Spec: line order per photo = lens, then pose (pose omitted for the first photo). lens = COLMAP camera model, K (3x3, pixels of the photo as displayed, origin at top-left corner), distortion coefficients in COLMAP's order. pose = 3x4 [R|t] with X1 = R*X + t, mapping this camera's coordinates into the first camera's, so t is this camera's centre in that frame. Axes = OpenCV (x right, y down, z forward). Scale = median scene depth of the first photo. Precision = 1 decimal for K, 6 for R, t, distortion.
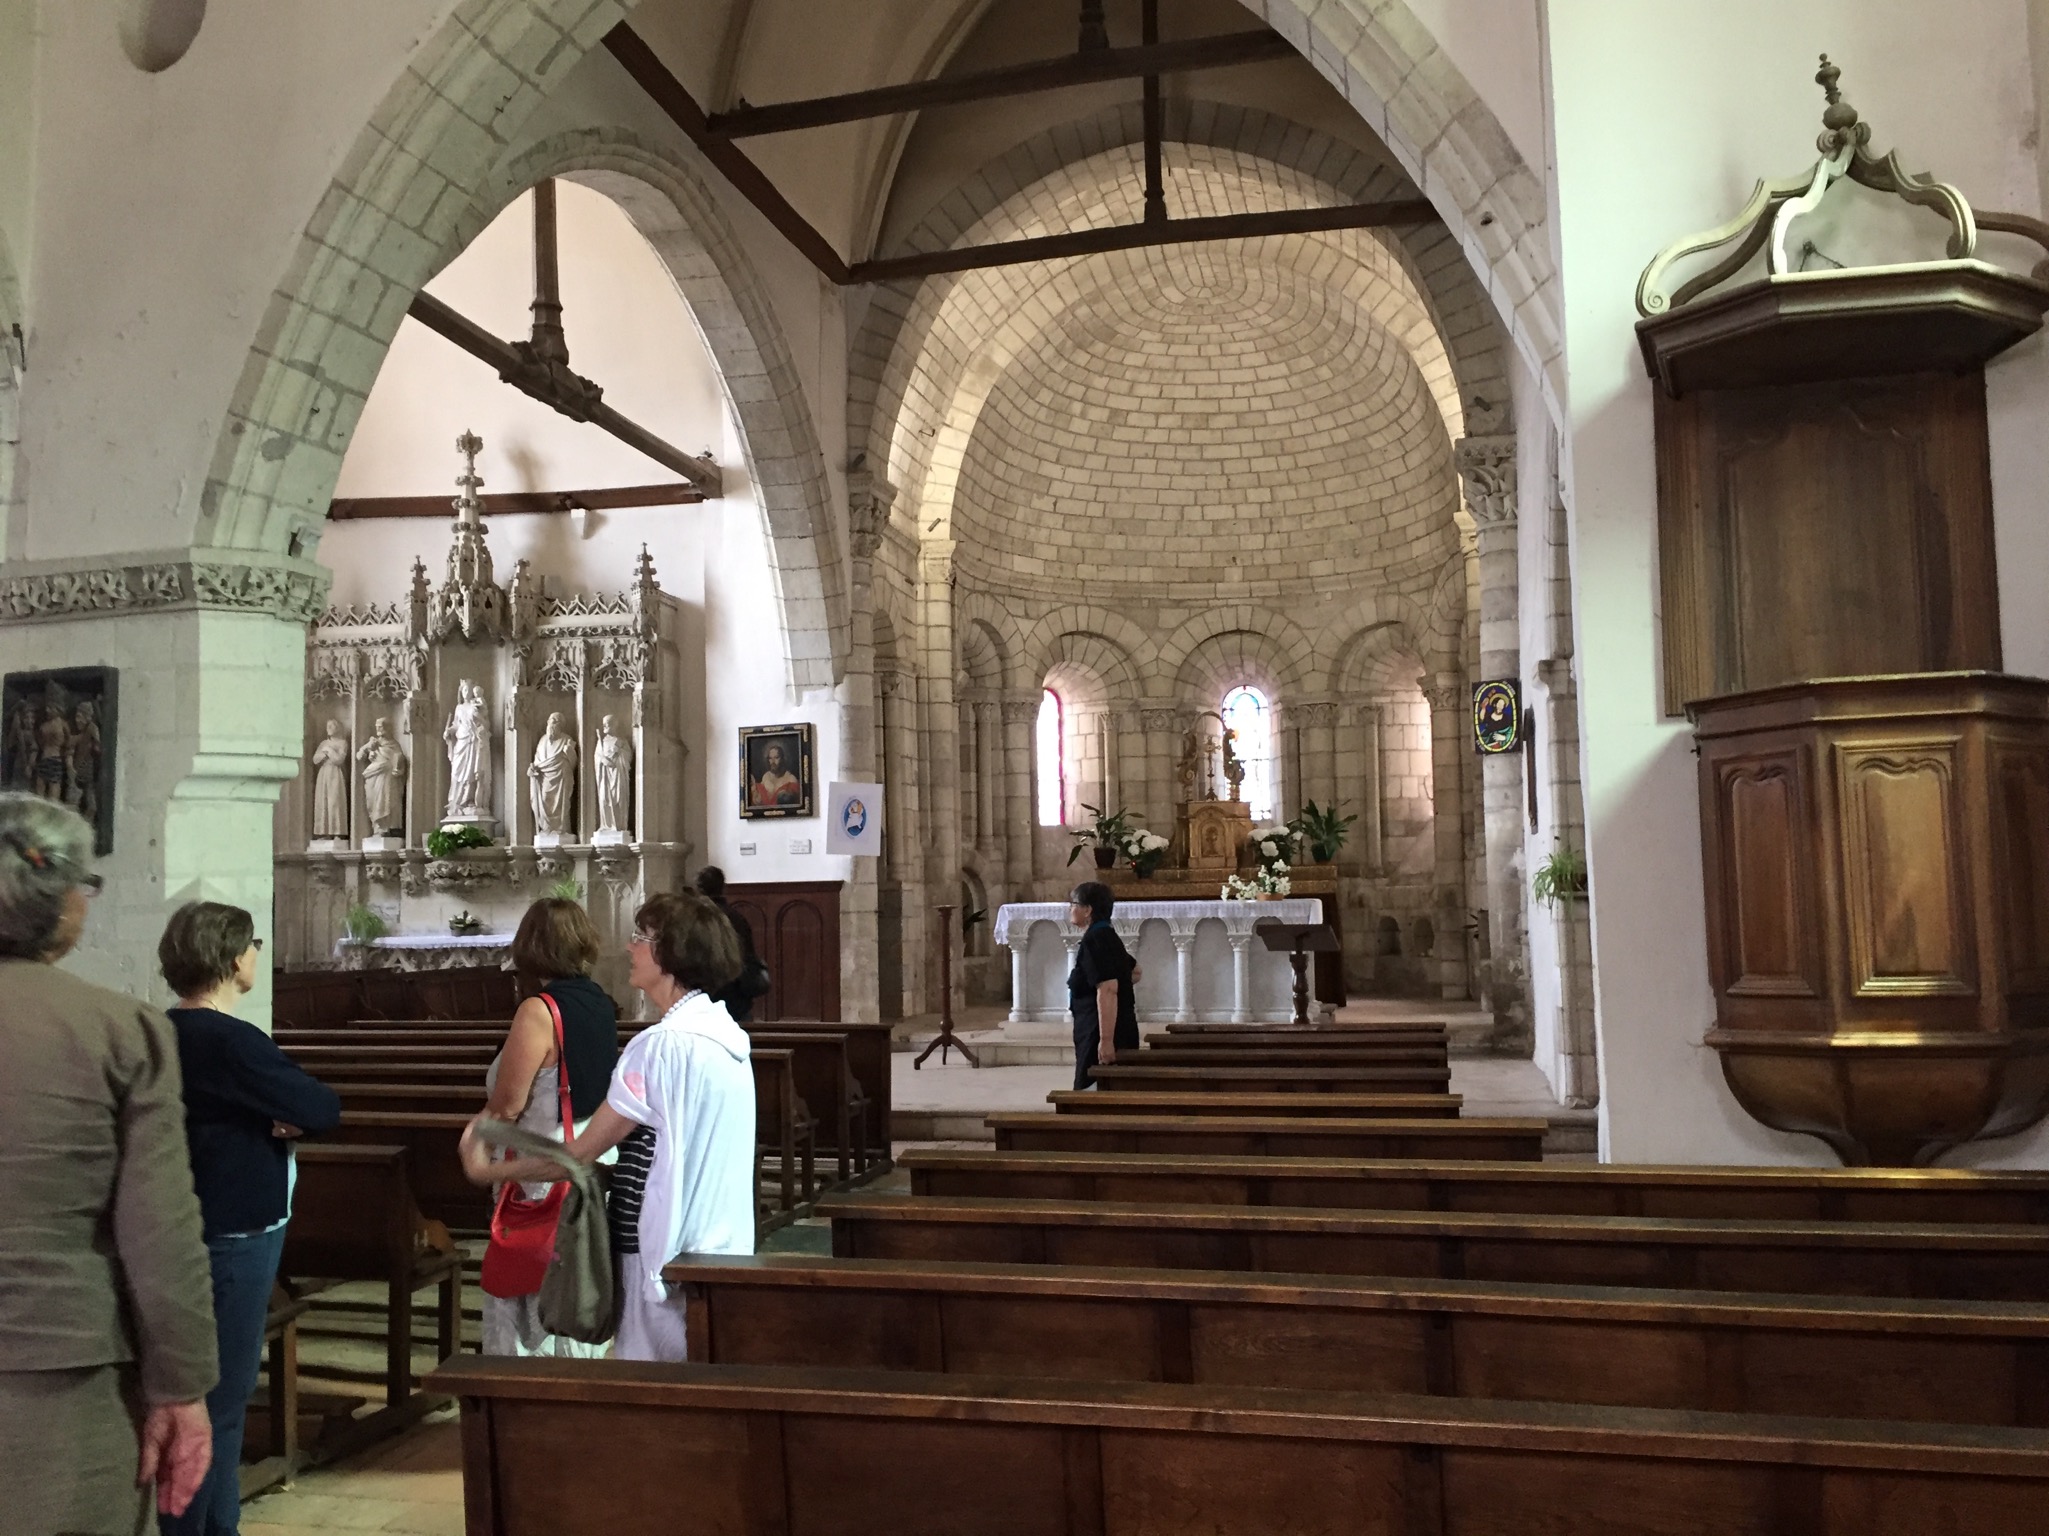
lens RADIAL K [[1764.9, 0, 1024.5], [0, 1764.9, 768.0], [0, 0, 1]] dist [0.117759, -0.161121]
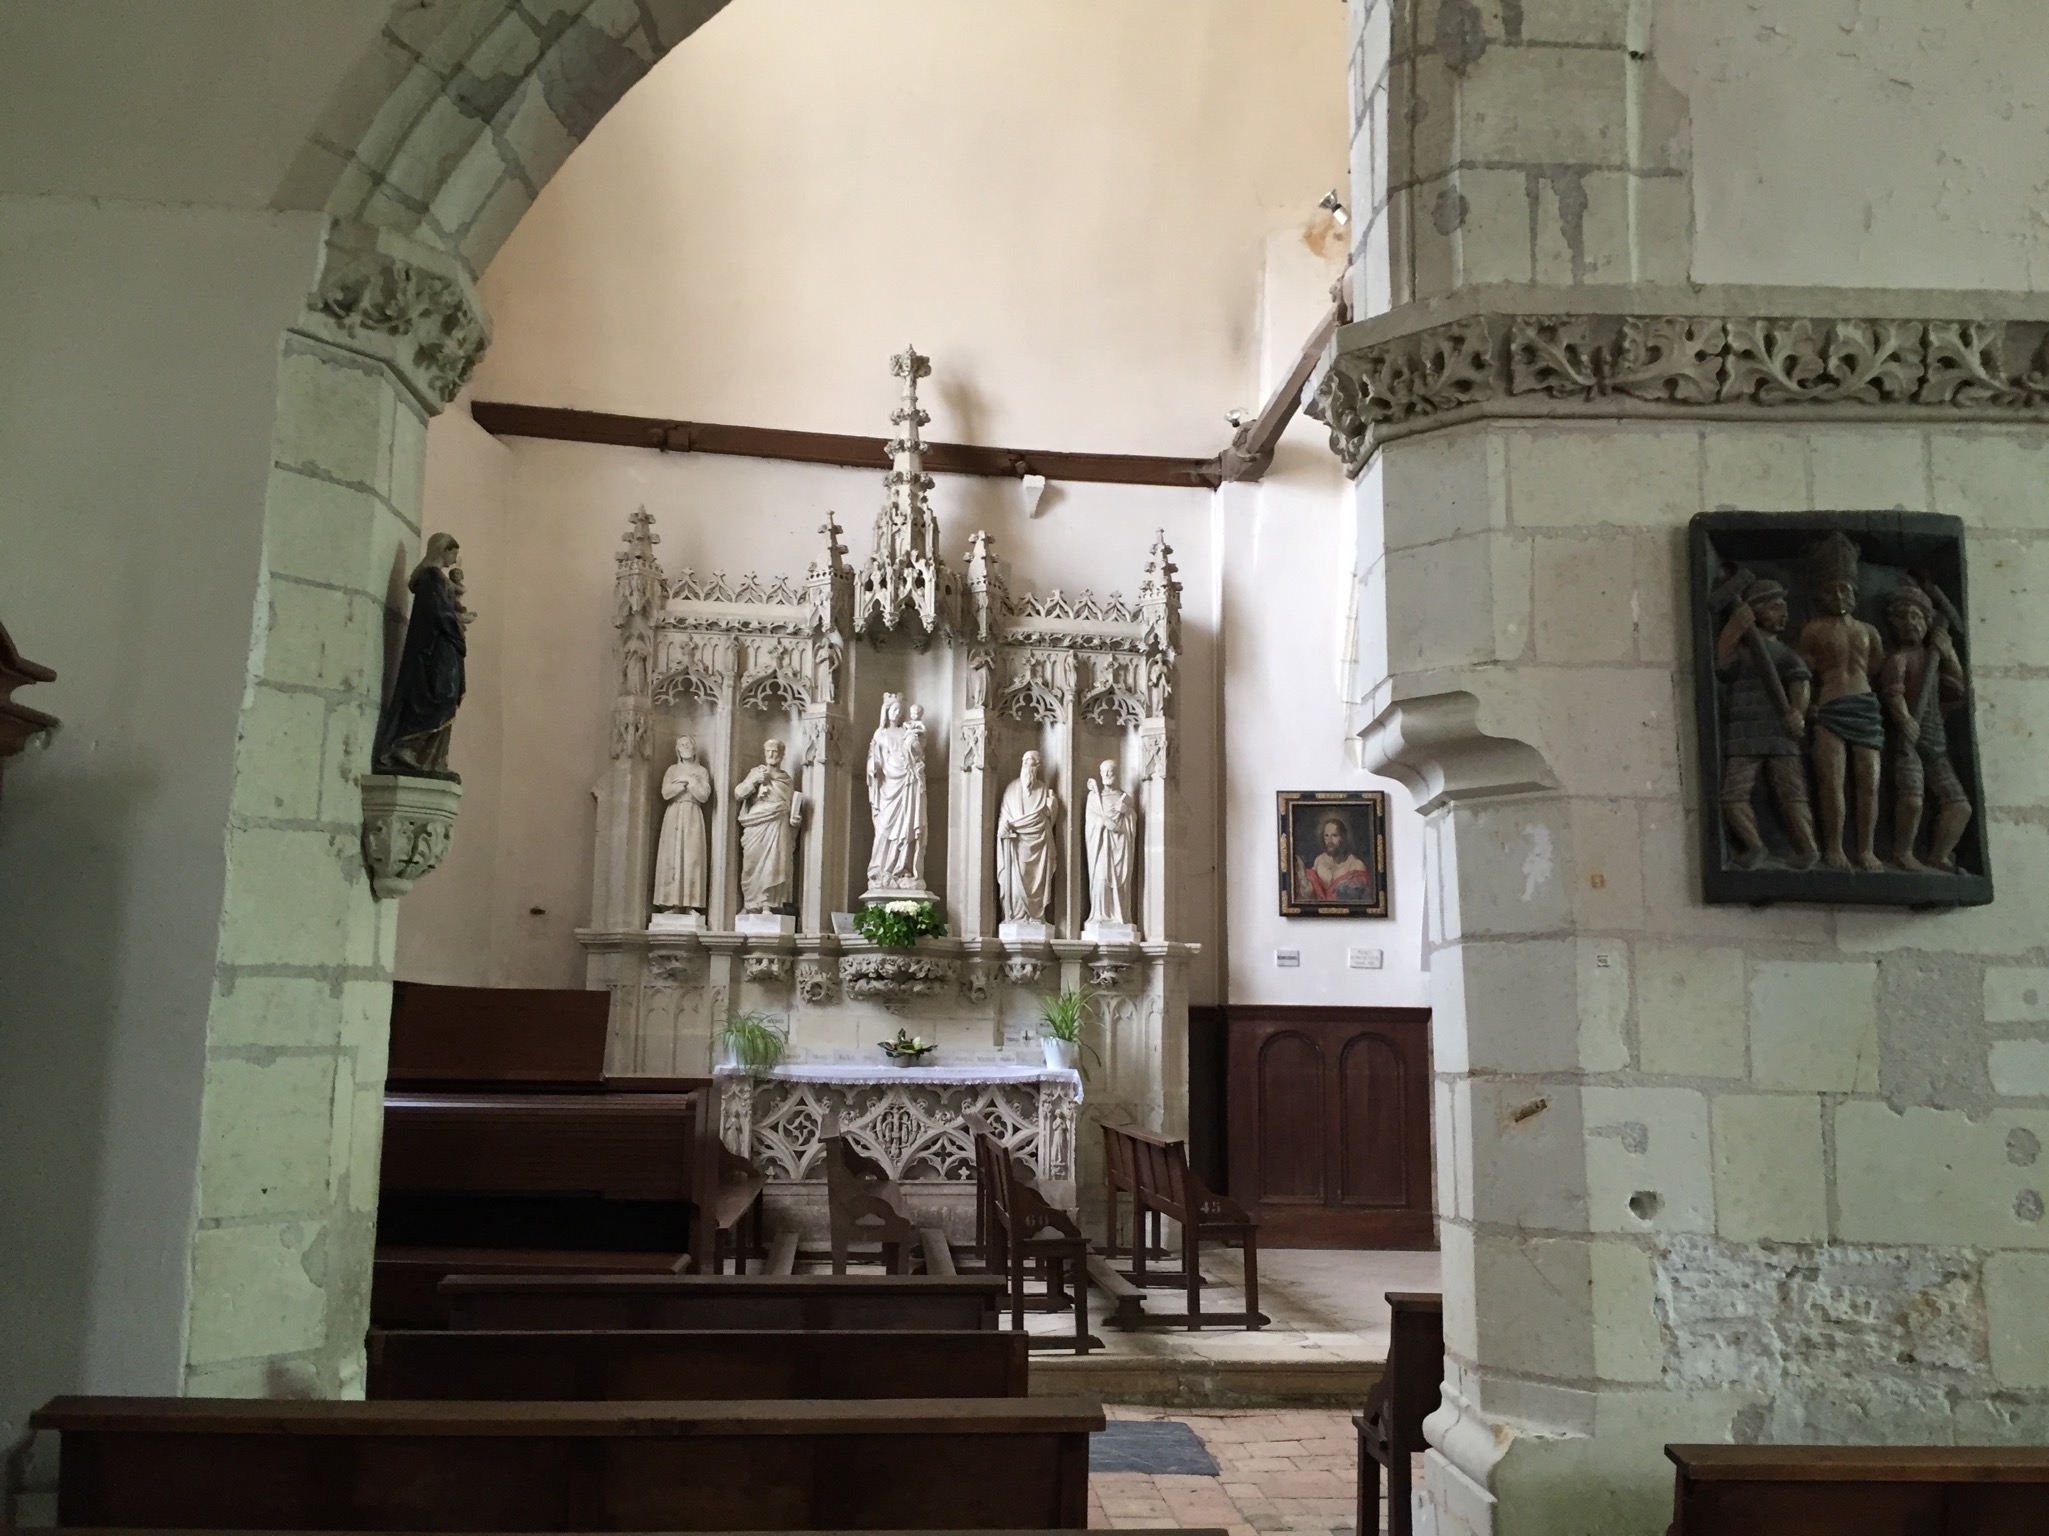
lens RADIAL K [[1767.3, 0, 1024.5], [0, 1767.3, 768.0], [0, 0, 1]] dist [0.083091, -0.000535]
pose [[0.949000, 0.079633, 0.305053, -0.479697], [-0.056181, 0.994803, -0.084913, 0.035368], [-0.310230, 0.063444, 0.948542, 0.335662]]
